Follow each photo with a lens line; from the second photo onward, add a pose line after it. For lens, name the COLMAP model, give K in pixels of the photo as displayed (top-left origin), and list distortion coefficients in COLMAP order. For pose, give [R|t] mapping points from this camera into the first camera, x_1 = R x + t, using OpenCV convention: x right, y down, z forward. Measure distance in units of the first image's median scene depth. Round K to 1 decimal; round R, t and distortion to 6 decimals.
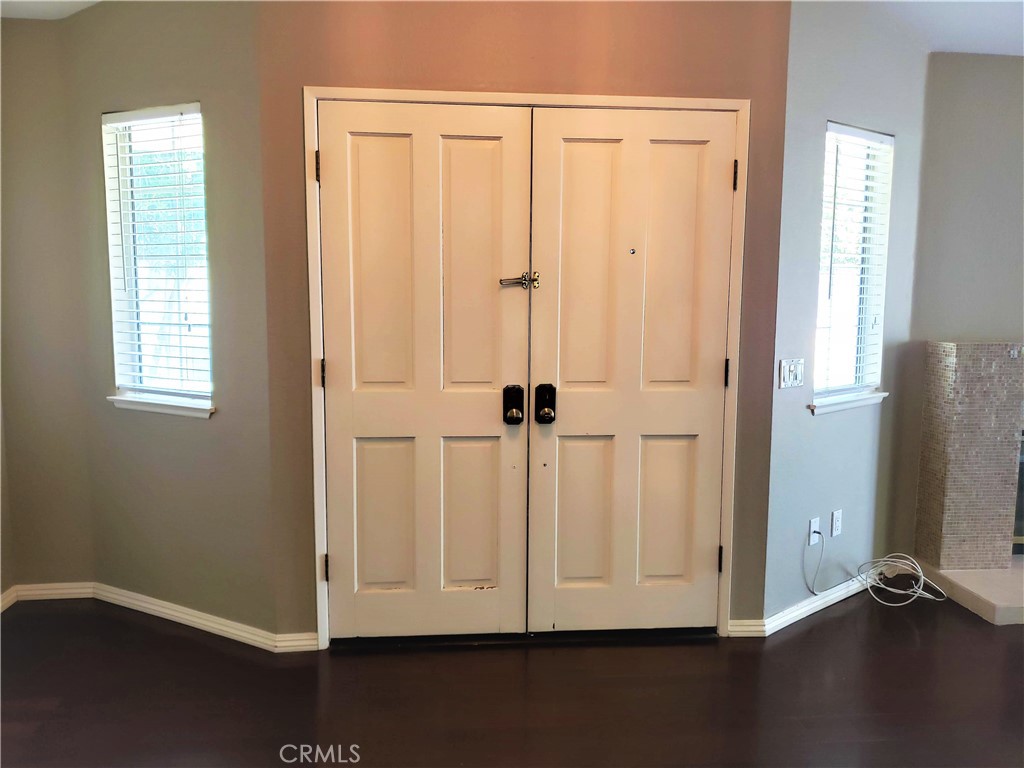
lens RADIAL K [[794.0, 0, 513.5], [0, 794.0, 382.4], [0, 0, 1]] dist [0.023867, -0.015076]
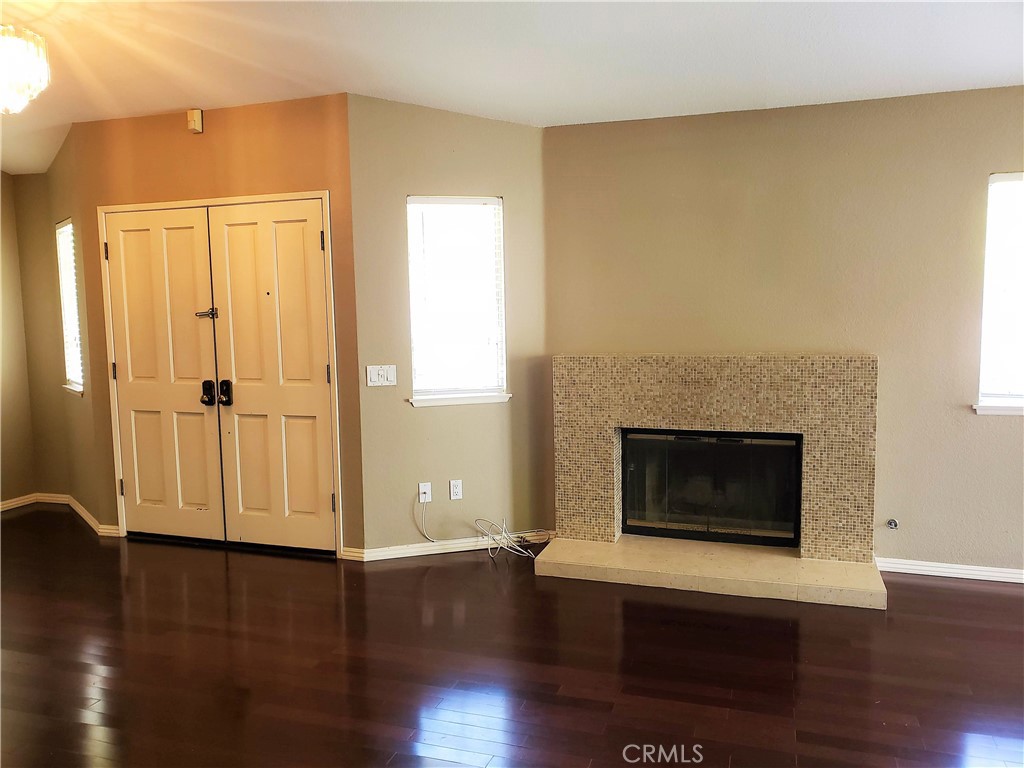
lens RADIAL K [[794.0, 0, 515.2], [0, 794.0, 385.9], [0, 0, 1]] dist [0.023867, -0.015076]
pose [[0.912454, 0.016247, -0.408857, 1.181443], [-0.025300, 0.999540, -0.016744, 0.025259], [0.408397, 0.025622, 0.912445, -0.195084]]
